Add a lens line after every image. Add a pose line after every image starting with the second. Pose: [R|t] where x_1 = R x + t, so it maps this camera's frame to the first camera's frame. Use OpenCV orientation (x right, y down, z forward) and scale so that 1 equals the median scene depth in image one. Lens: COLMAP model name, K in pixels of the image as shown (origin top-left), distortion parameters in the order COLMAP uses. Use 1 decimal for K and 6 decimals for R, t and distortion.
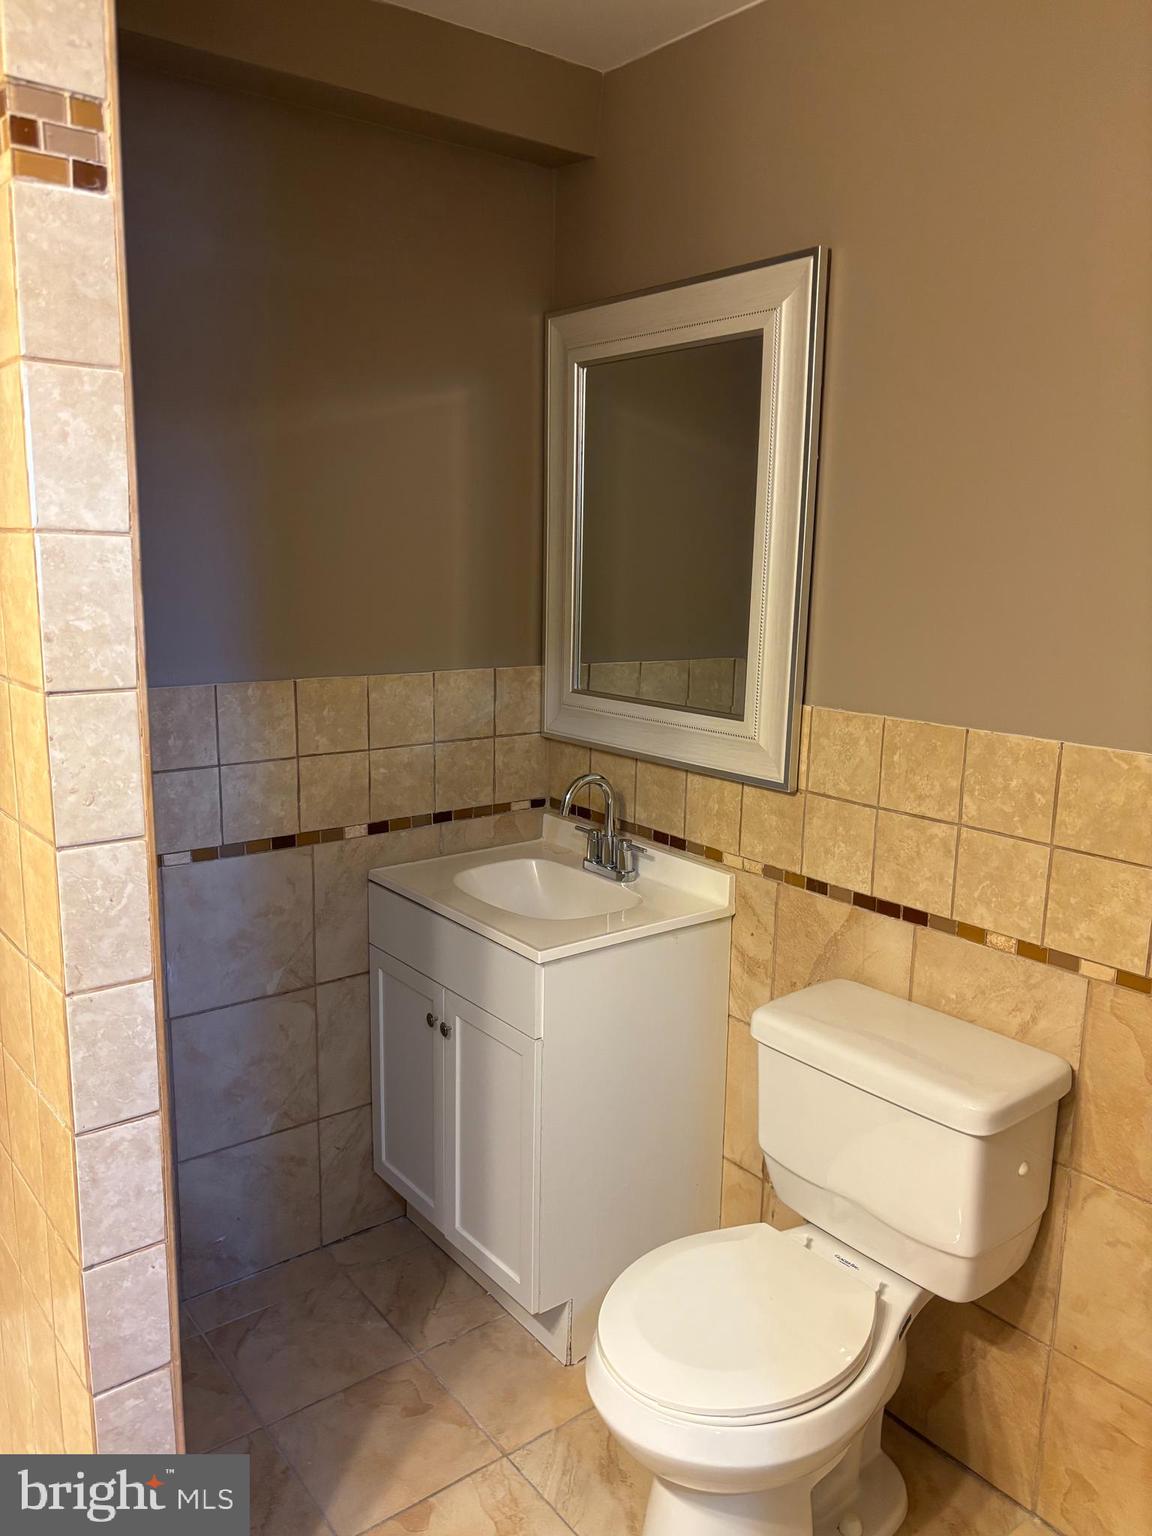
lens RADIAL K [[1160.4, 0, 576.0], [0, 1160.4, 768.0], [0, 0, 1]] dist [0.032381, -0.060986]
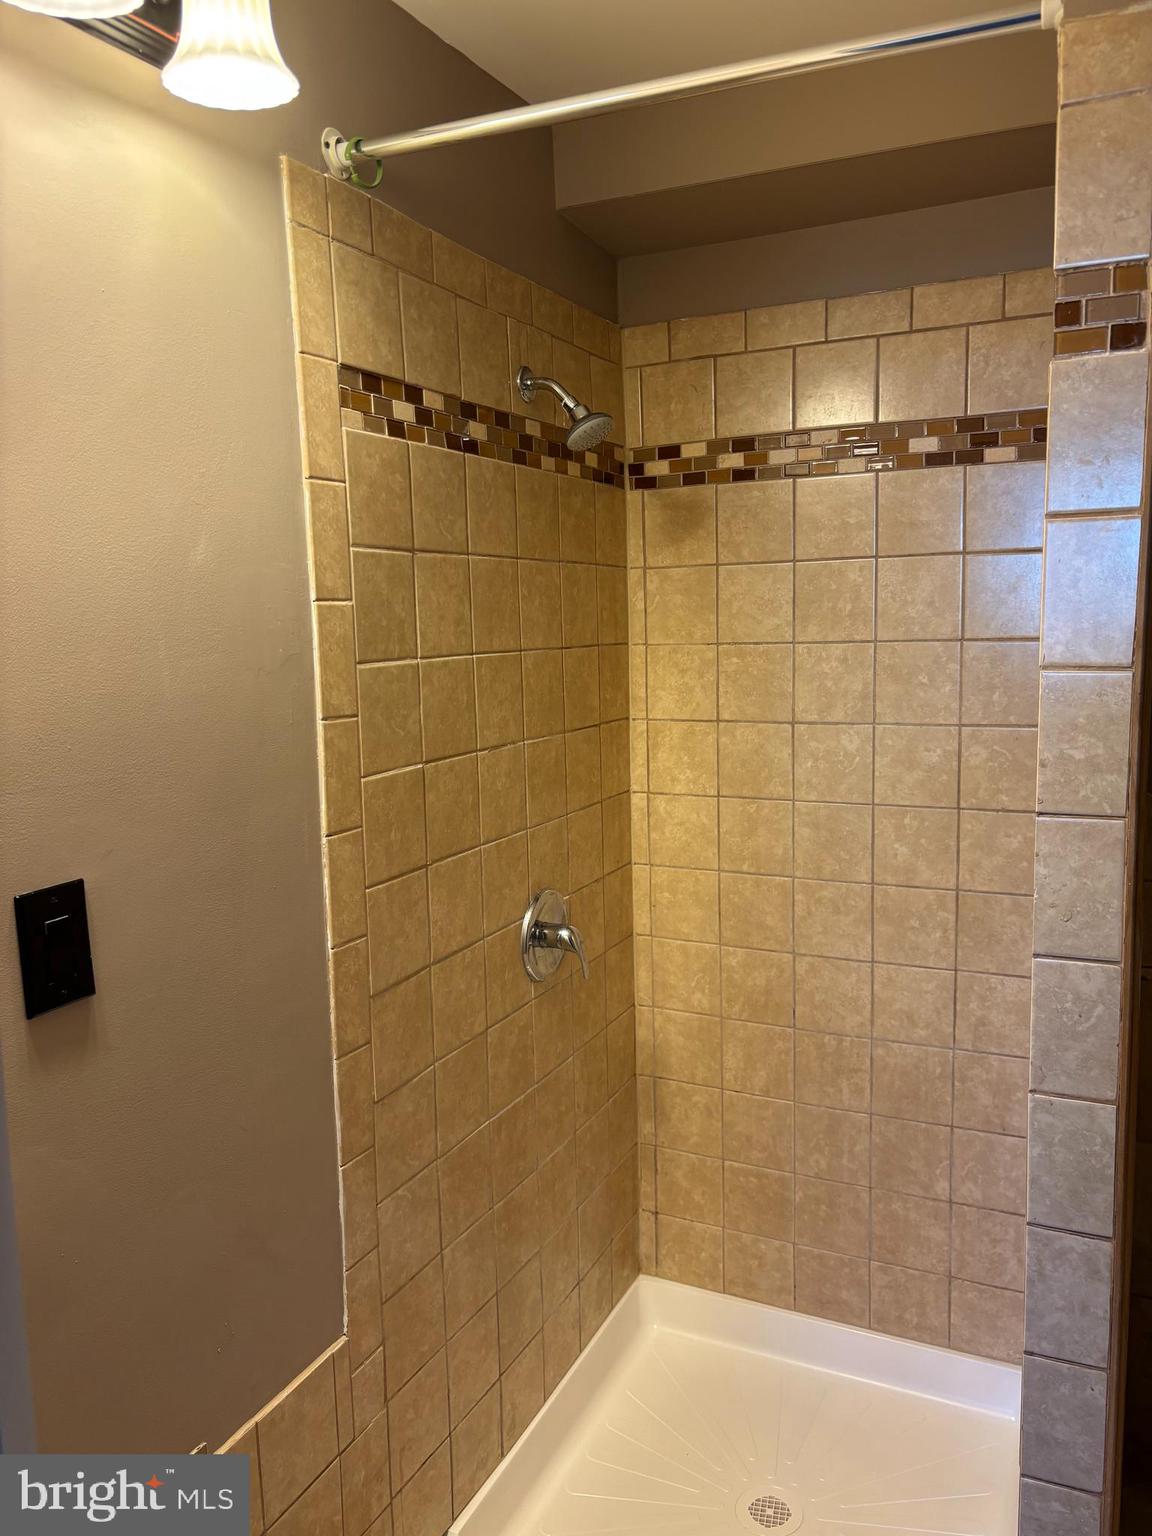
lens RADIAL K [[1160.4, 0, 576.0], [0, 1160.4, 768.0], [0, 0, 1]] dist [0.032381, -0.060986]
pose [[0.420611, 0.084708, -0.903278, 0.339985], [-0.134909, 0.990402, 0.030058, -0.077883], [0.897154, 0.109218, 0.428002, 0.129634]]
